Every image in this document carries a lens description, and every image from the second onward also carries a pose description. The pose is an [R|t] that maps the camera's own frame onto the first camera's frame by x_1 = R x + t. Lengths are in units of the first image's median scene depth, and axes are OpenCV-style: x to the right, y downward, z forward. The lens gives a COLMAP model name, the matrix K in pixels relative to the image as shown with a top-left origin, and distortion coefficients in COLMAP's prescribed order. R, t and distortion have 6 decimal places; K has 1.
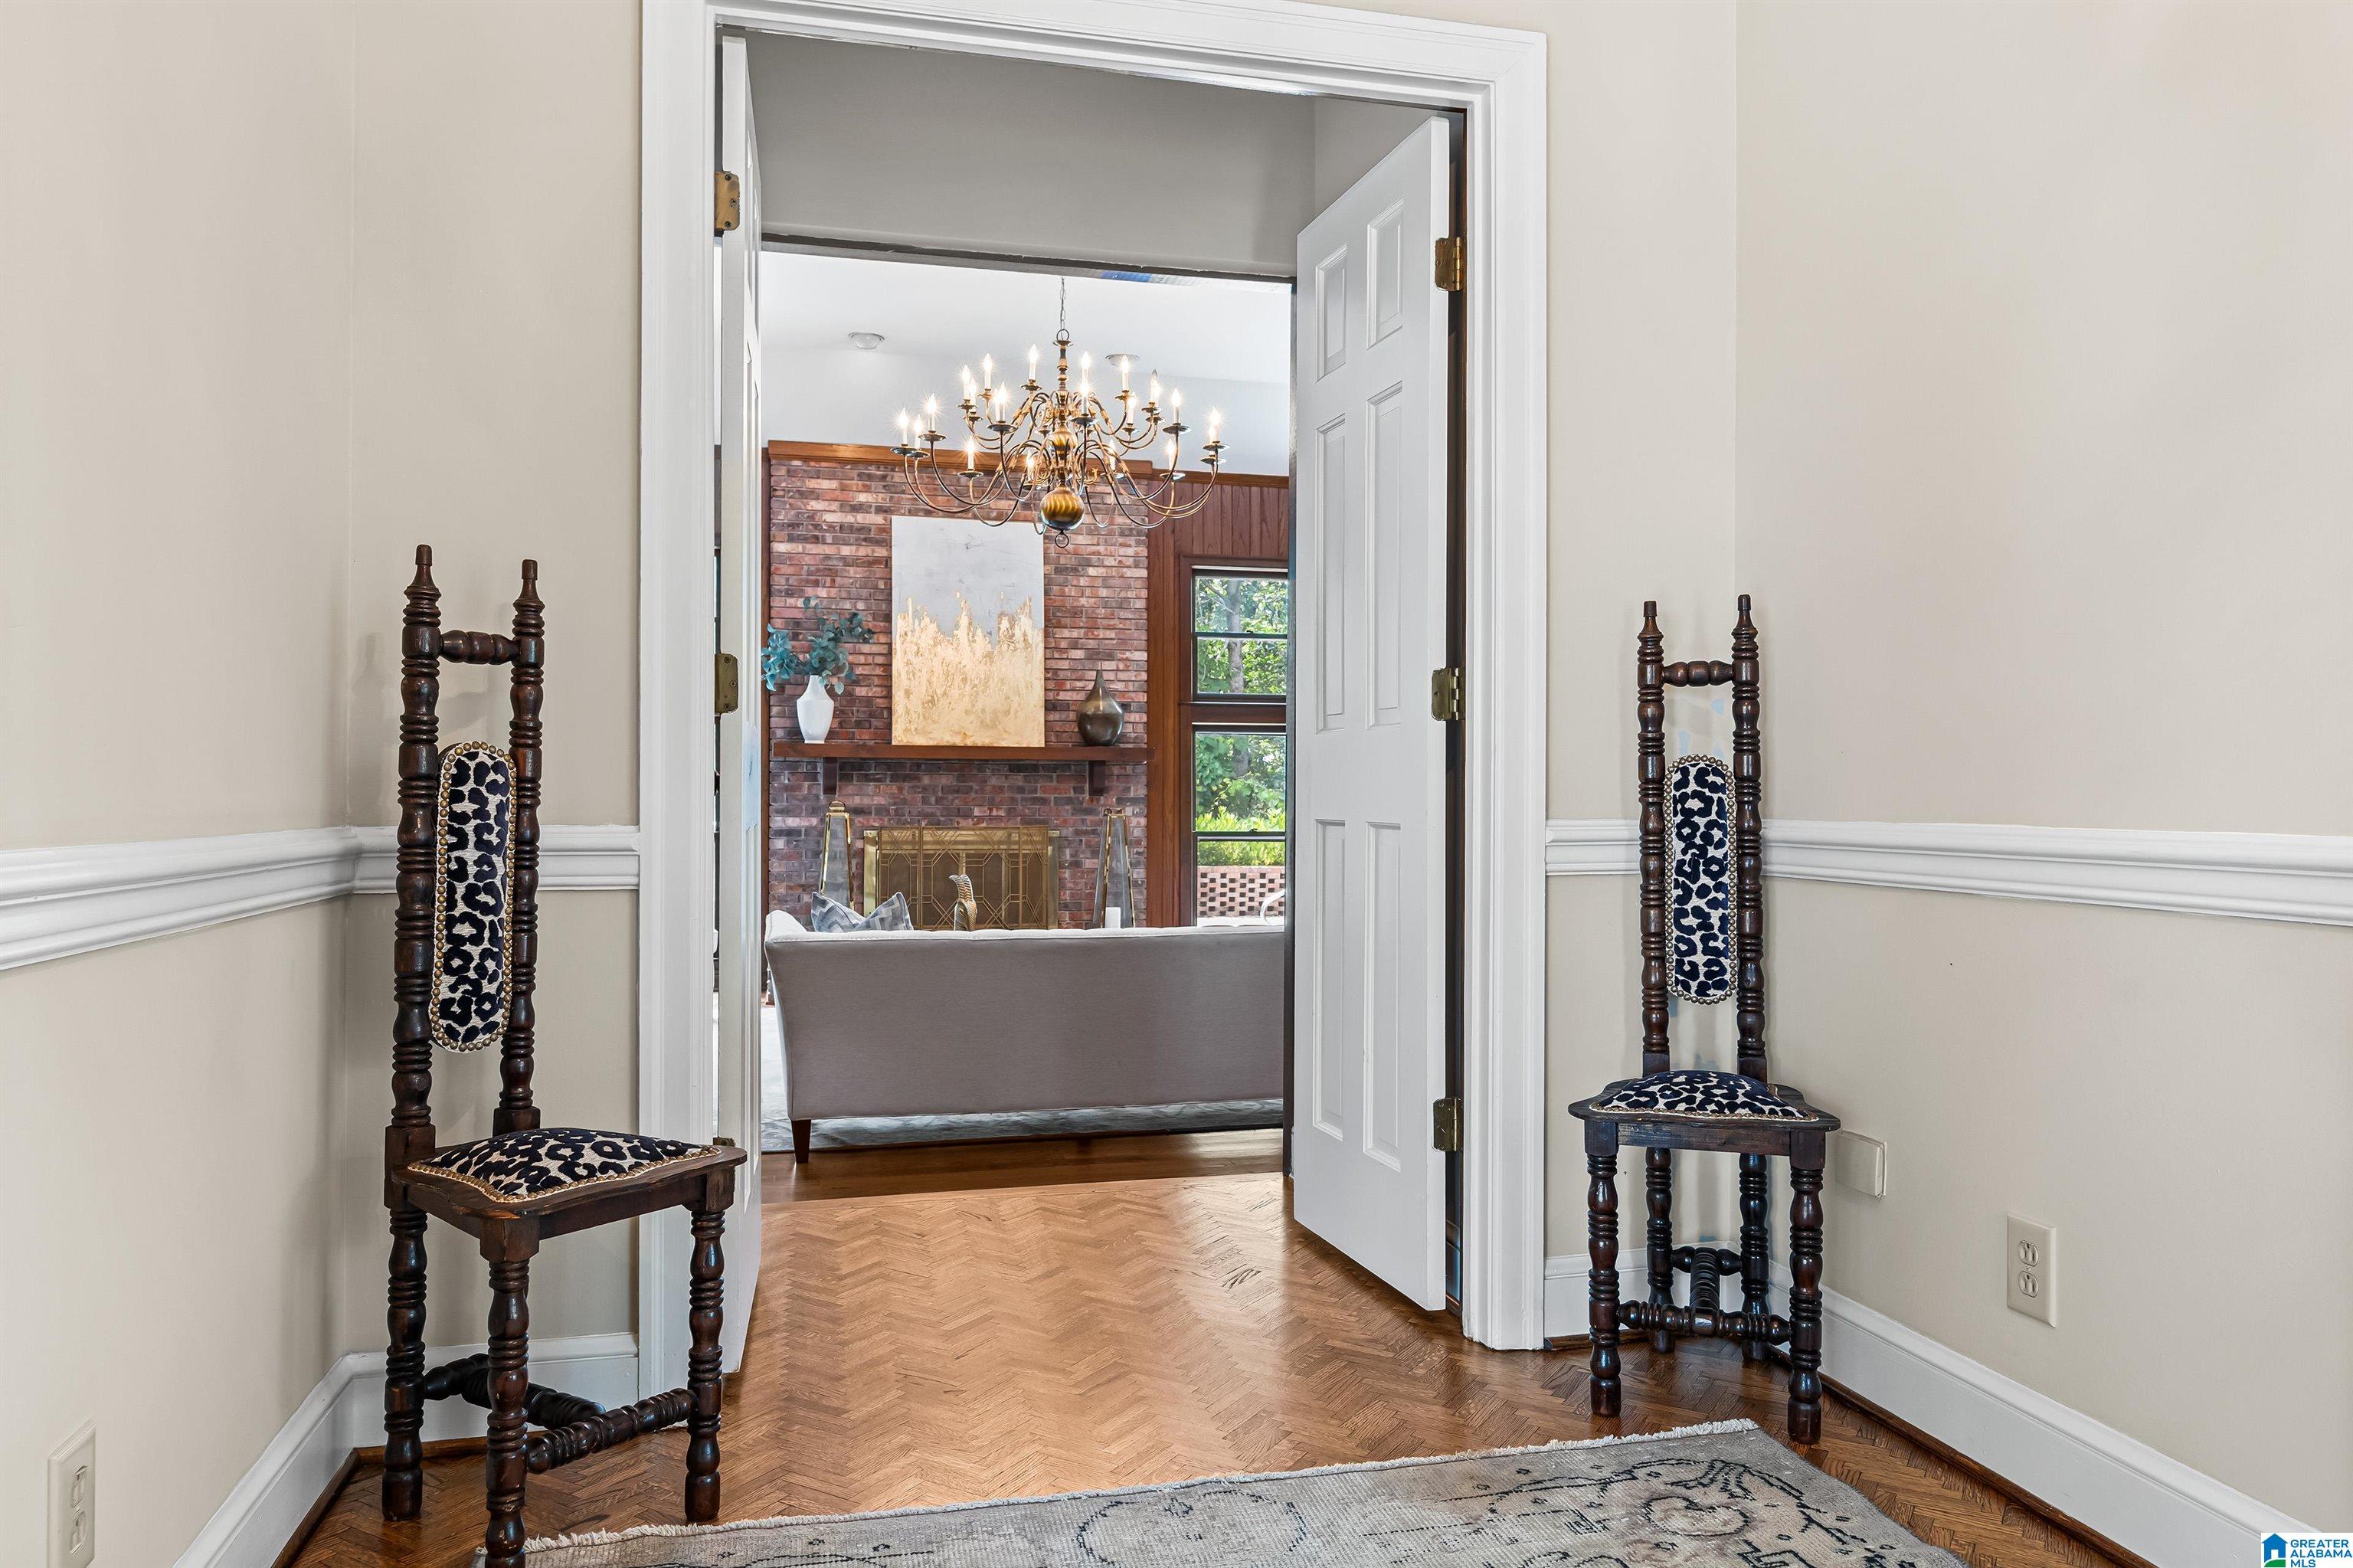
lens RADIAL K [[1569.0, 0, 1170.5], [0, 1569.0, 786.9], [0, 0, 1]] dist [0.005391, 0.003656]
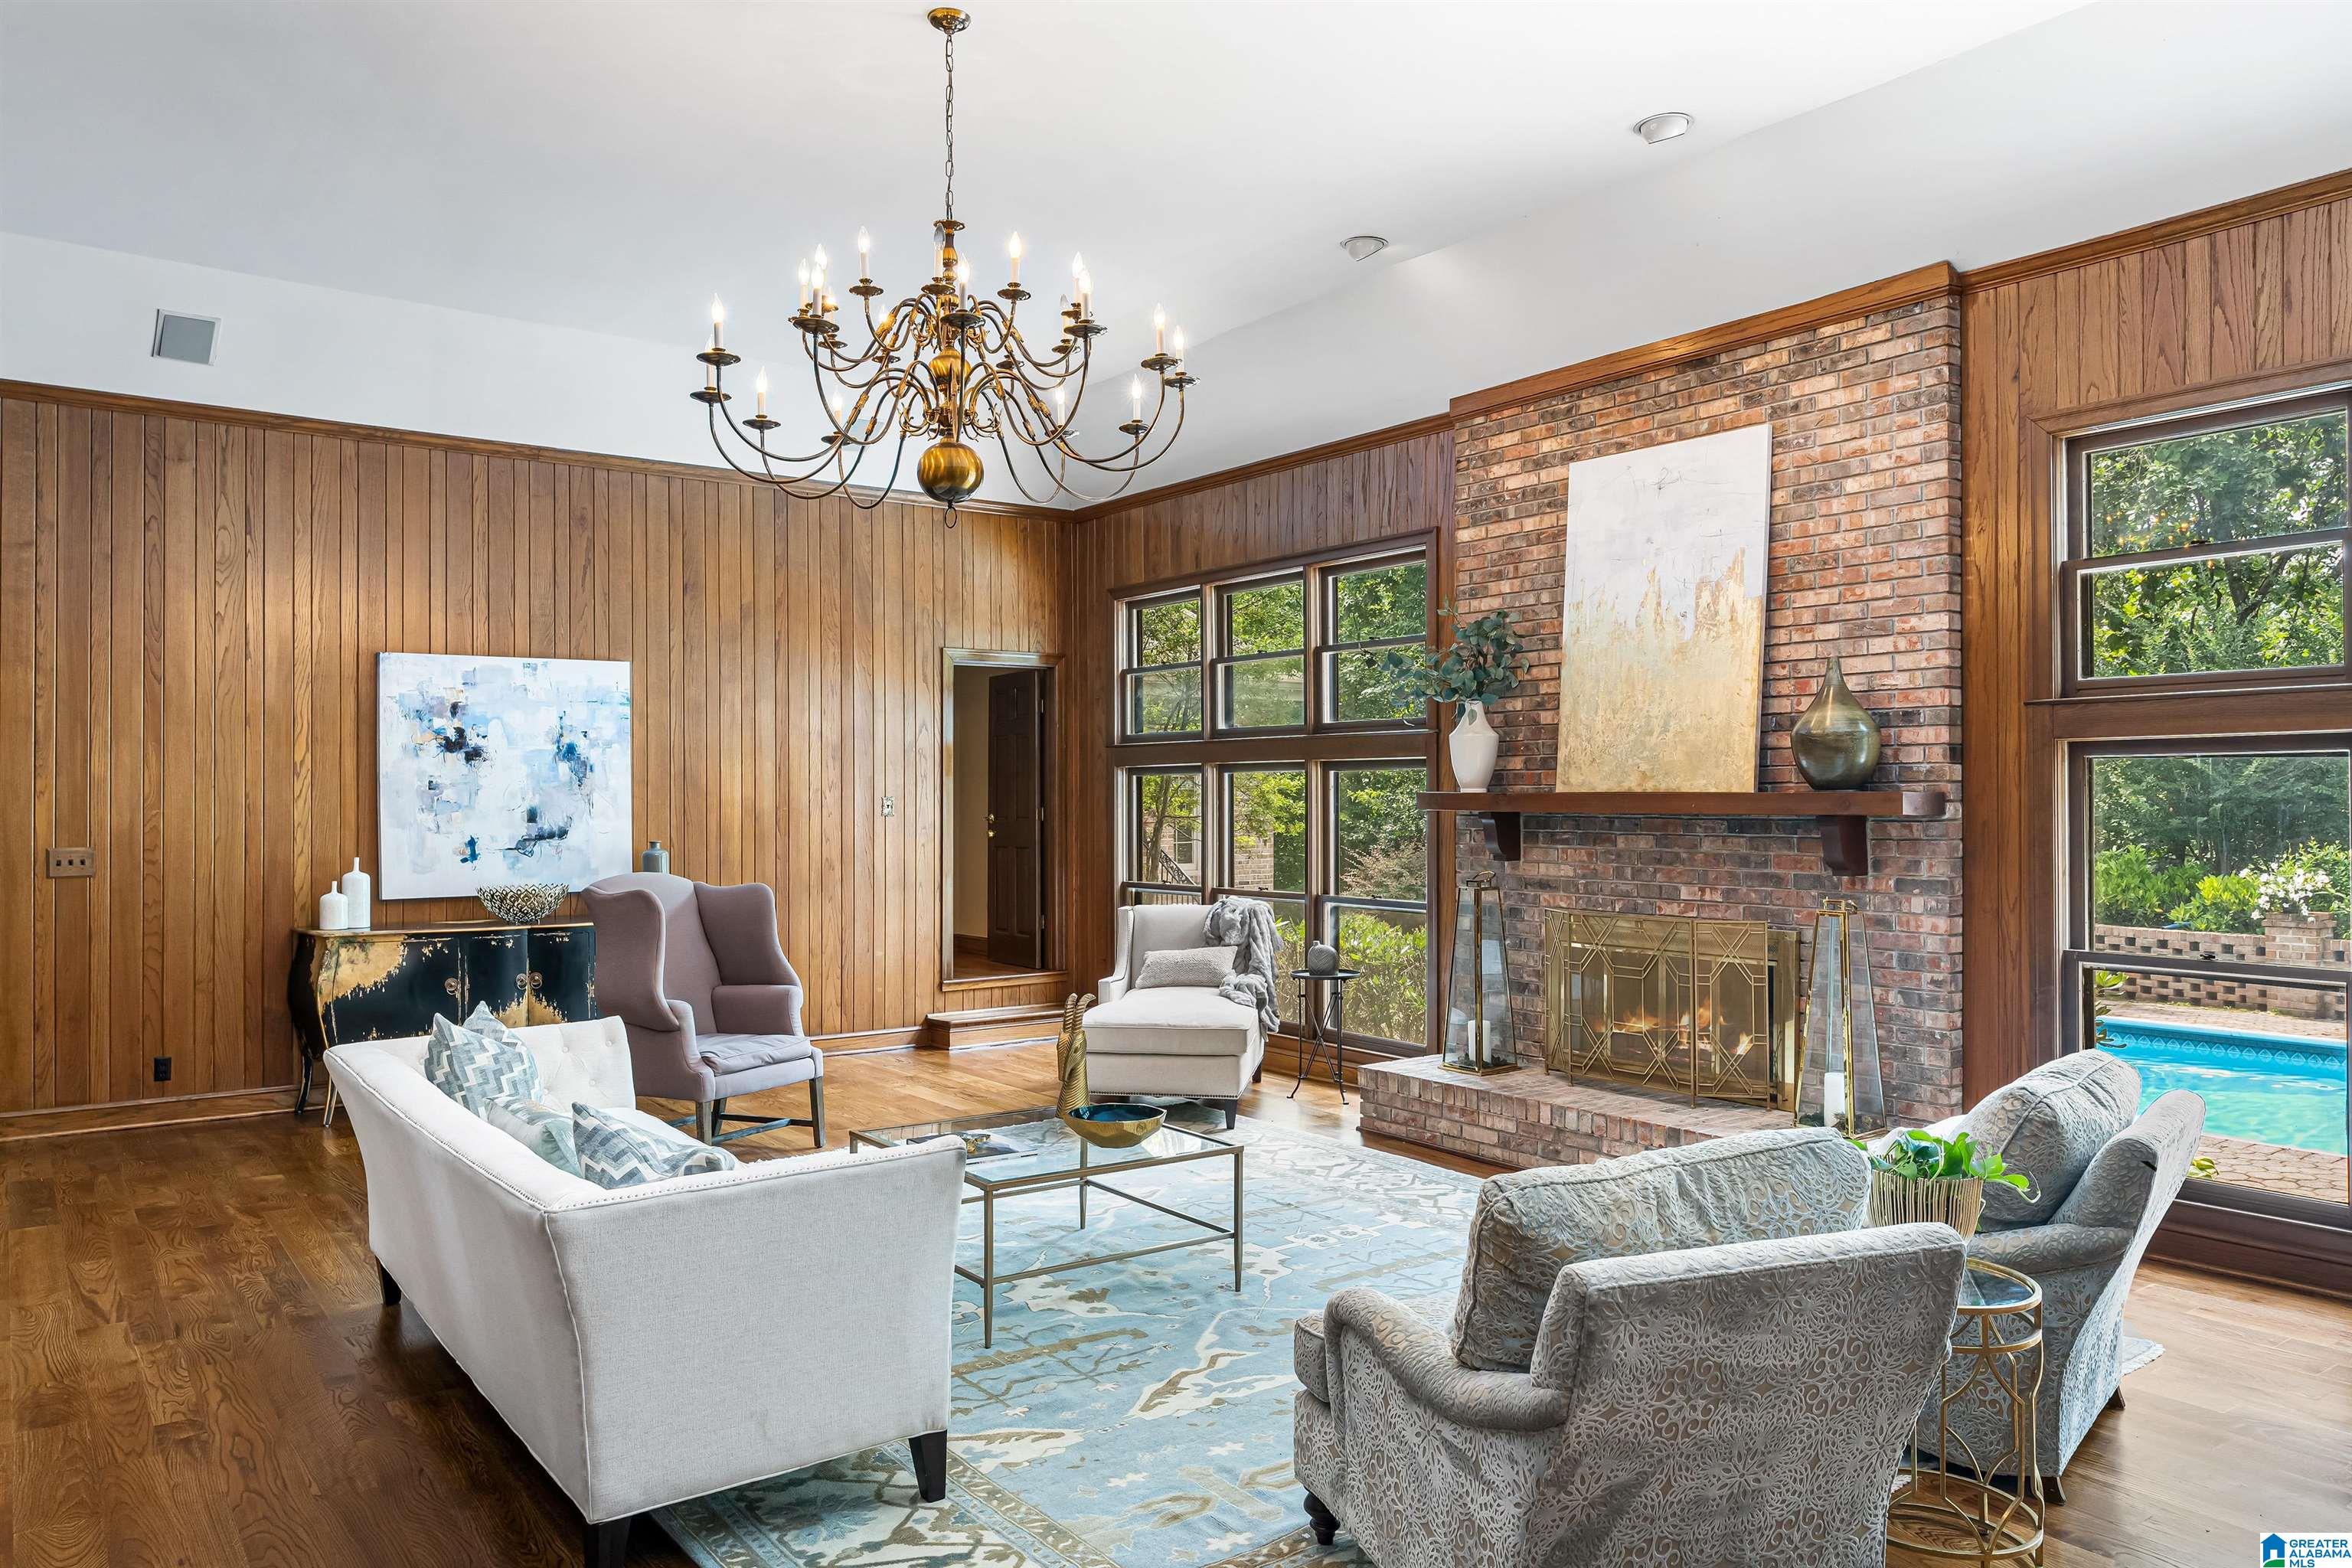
lens RADIAL K [[1634.0, 0, 1172.9], [0, 1634.0, 785.5], [0, 0, 1]] dist [0.012096, 0.001596]
pose [[0.372482, -0.011251, -0.927971, 0.426345], [0.008161, 0.999928, -0.008848, -0.024322], [0.928004, -0.004278, 0.372547, 0.558469]]
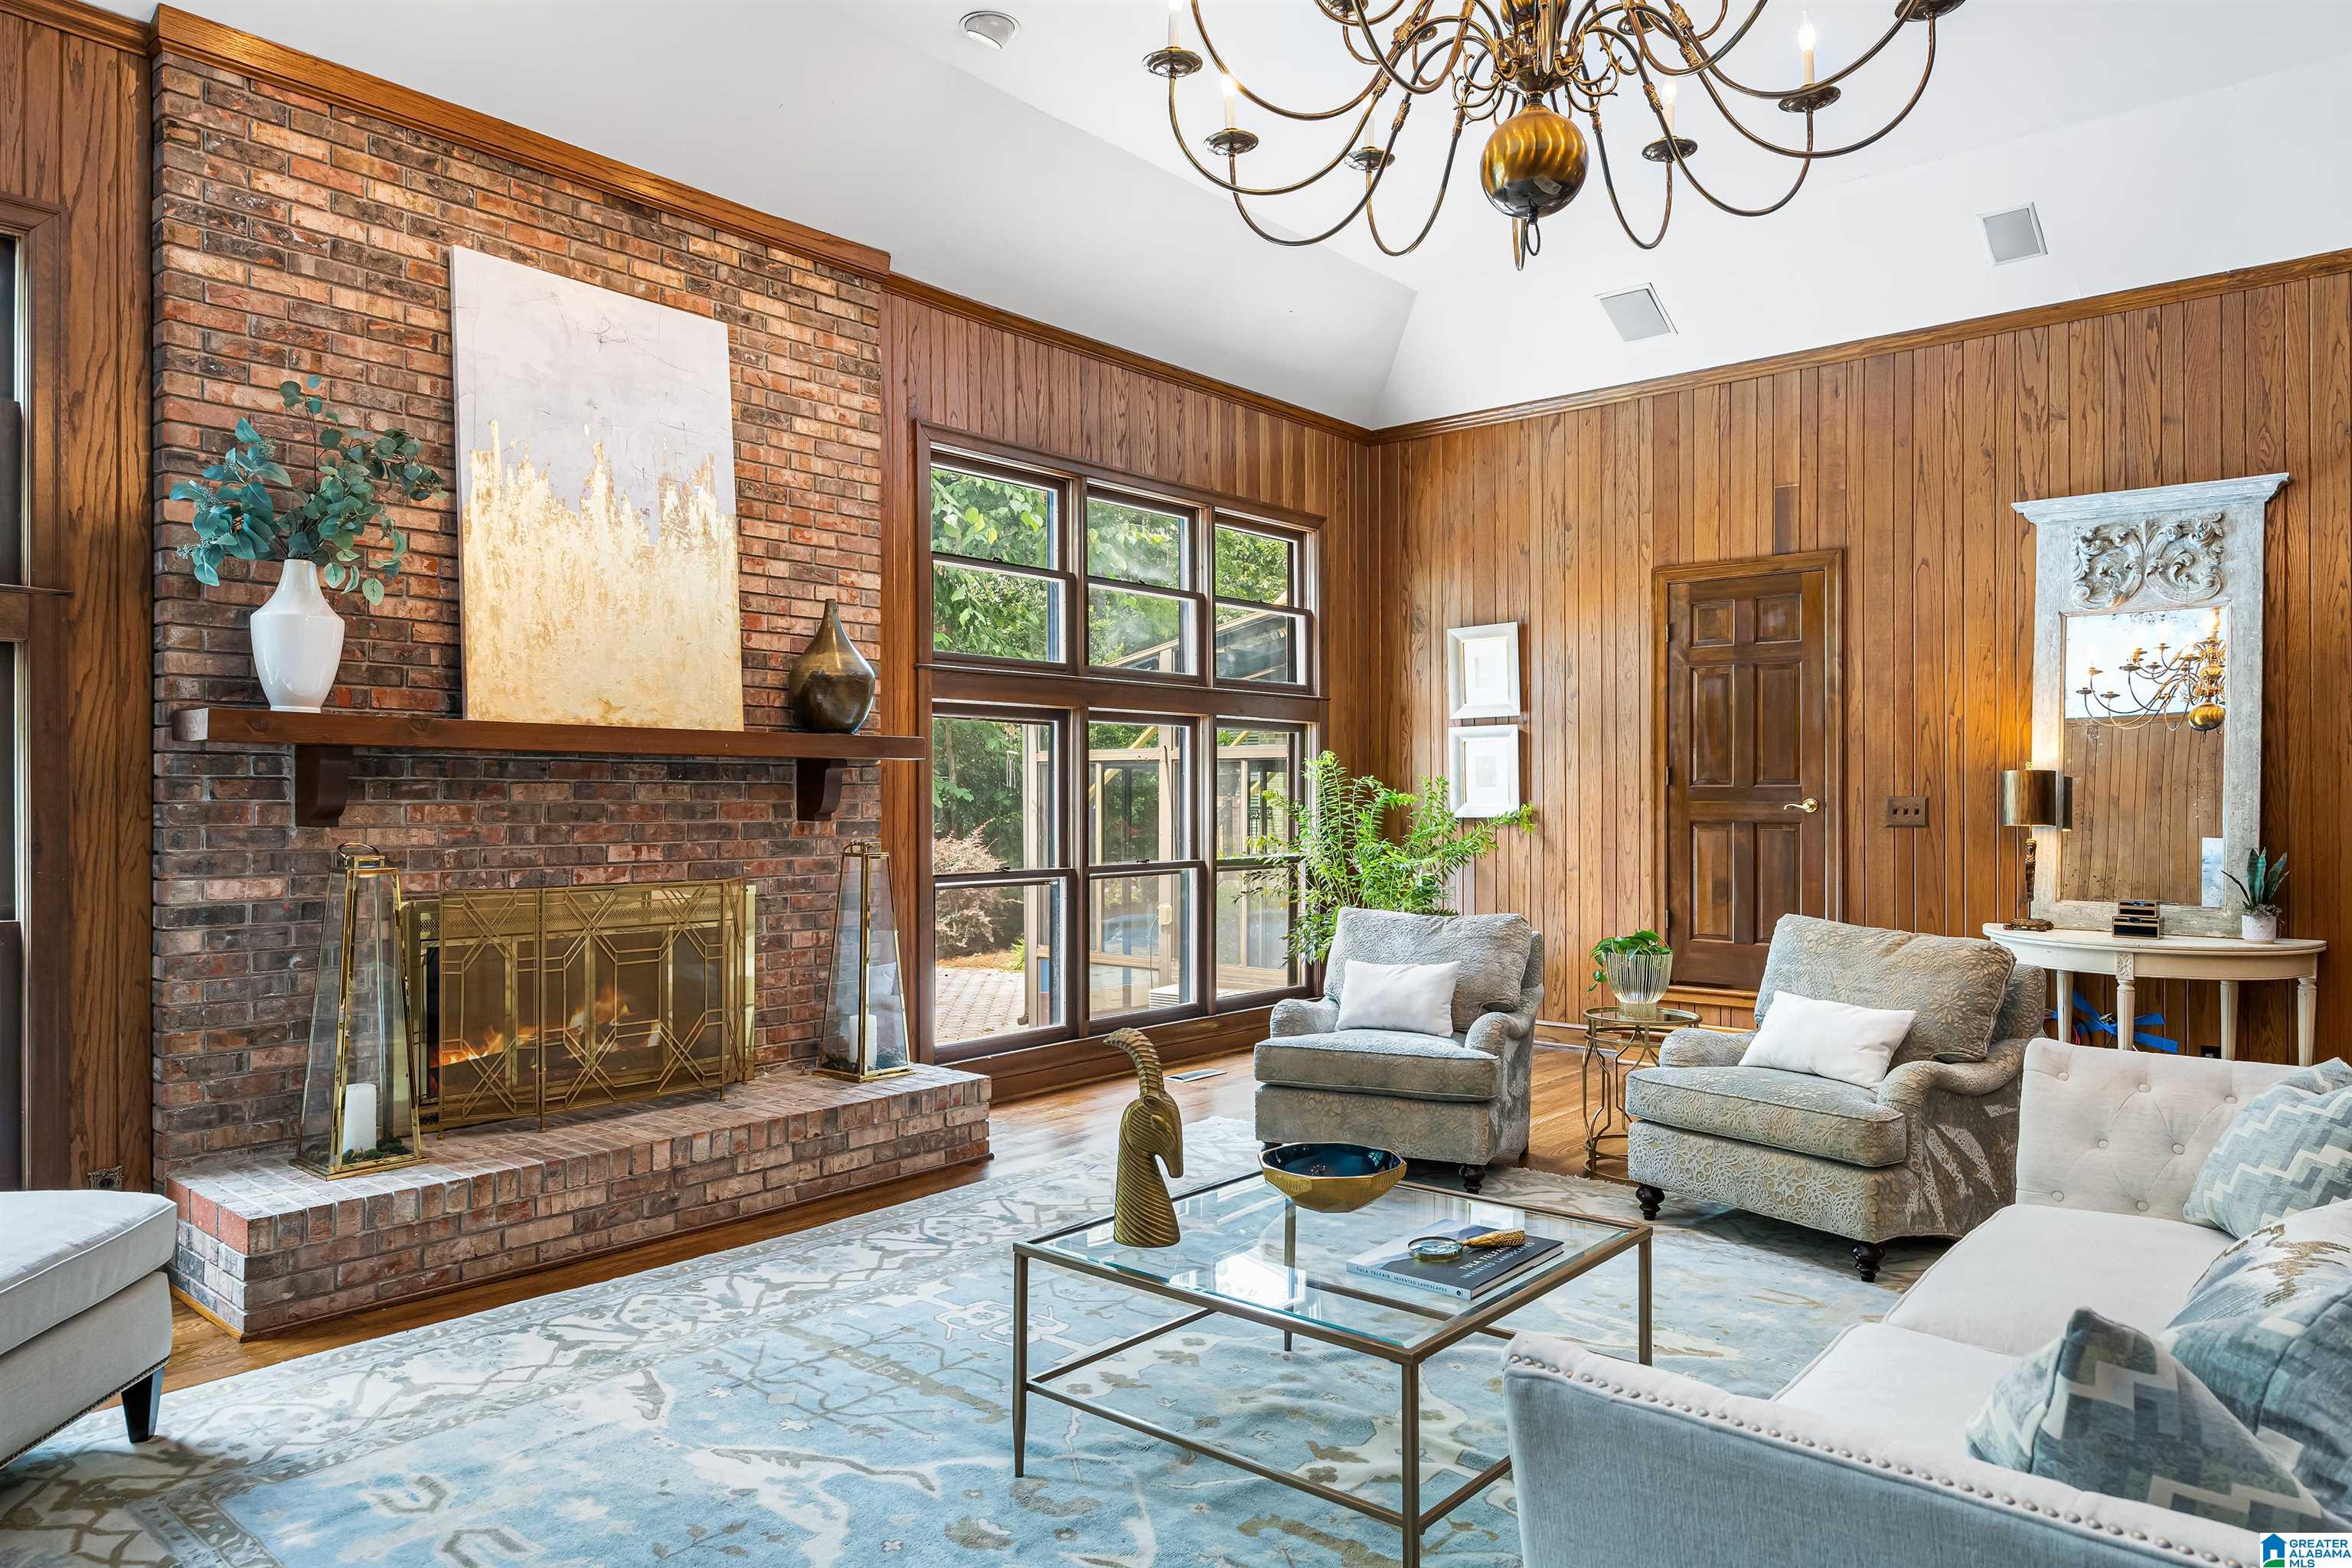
lens RADIAL K [[1497.0, 0, 1178.5], [0, 1497.0, 793.4], [0, 0, 1]] dist [-0.000277, 0.002864]
pose [[0.815700, -0.002234, 0.578470, -0.259355], [-0.000719, 0.999988, 0.004876, -0.006948], [-0.578474, -0.004393, 0.815689, 0.490879]]
